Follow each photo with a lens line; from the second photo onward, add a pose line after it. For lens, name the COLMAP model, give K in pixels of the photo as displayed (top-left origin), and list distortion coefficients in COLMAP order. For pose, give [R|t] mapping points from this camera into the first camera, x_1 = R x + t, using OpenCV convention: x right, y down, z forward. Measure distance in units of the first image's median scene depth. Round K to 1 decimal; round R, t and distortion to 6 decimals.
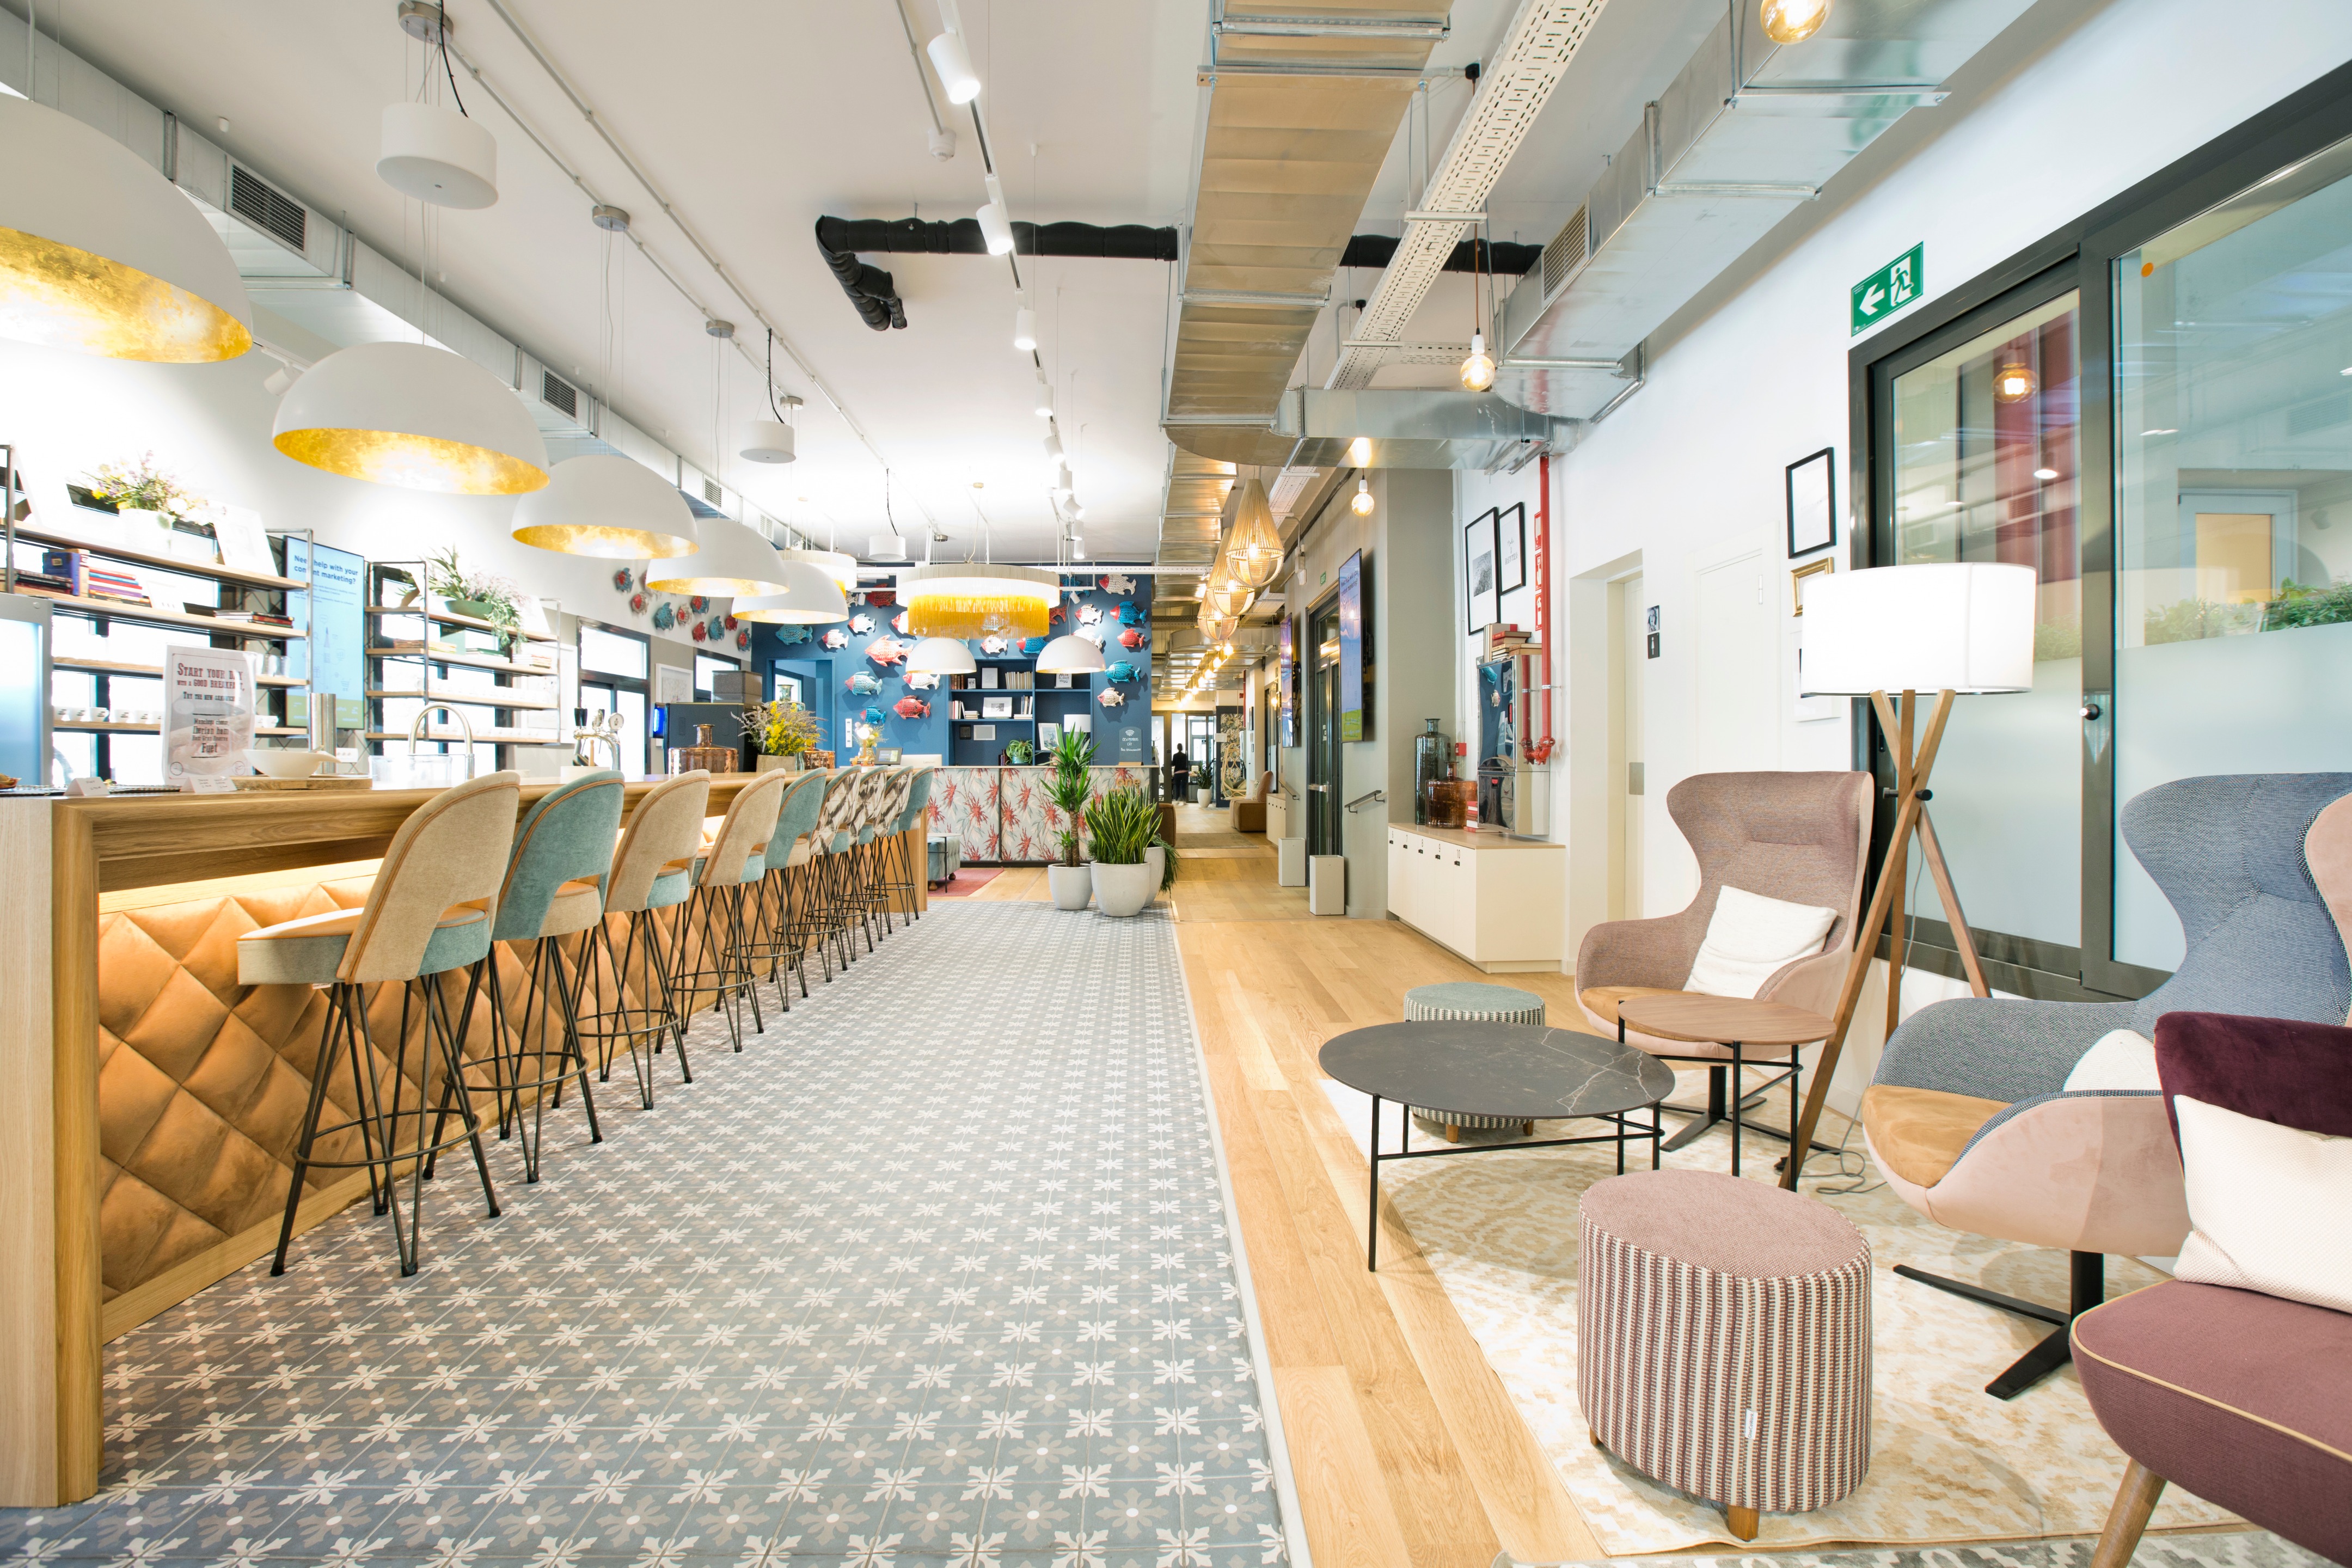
lens RADIAL K [[1130.8, 0, 1179.3], [0, 1130.8, 744.7], [0, 0, 1]] dist [-0.053756, 0.015095]
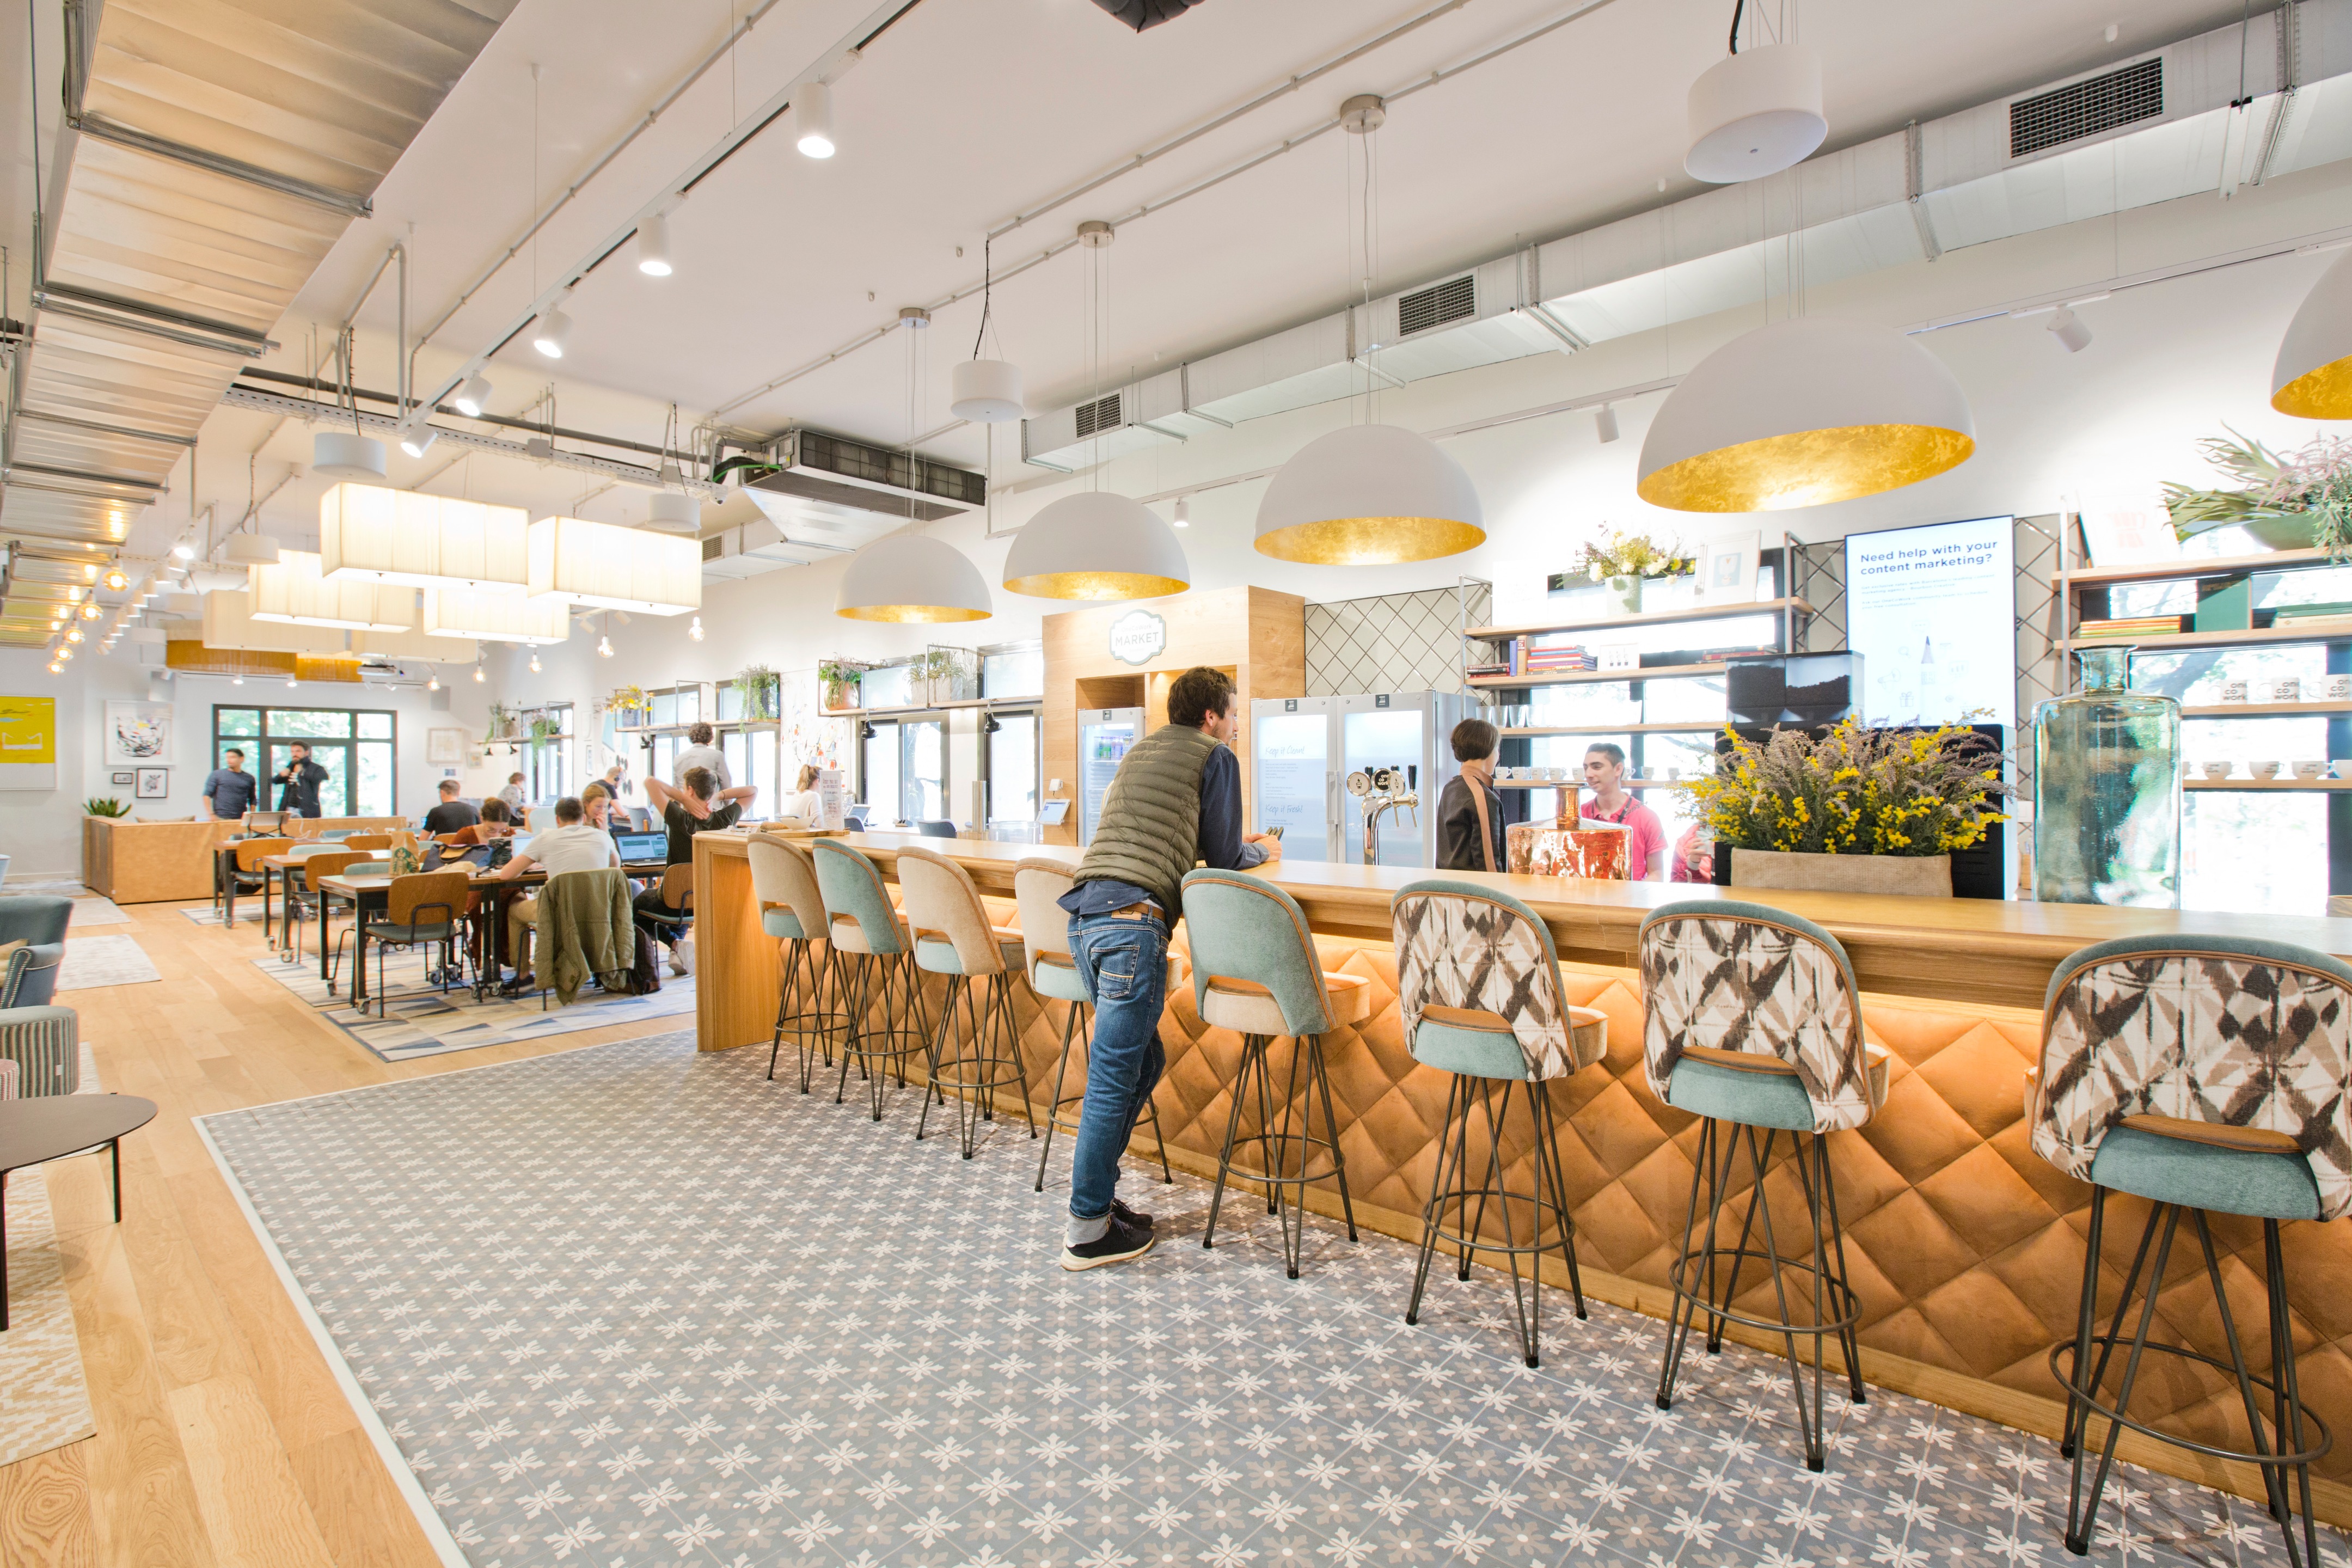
lens RADIAL K [[1114.4, 0, 1176.8], [0, 1114.4, 755.1], [0, 0, 1]] dist [-0.001604, 0.000031]
pose [[-0.703114, -0.002311, -0.711074, 0.152333], [0.019605, 0.999552, -0.022635, -0.035909], [0.710807, -0.029855, -0.702753, 1.952105]]
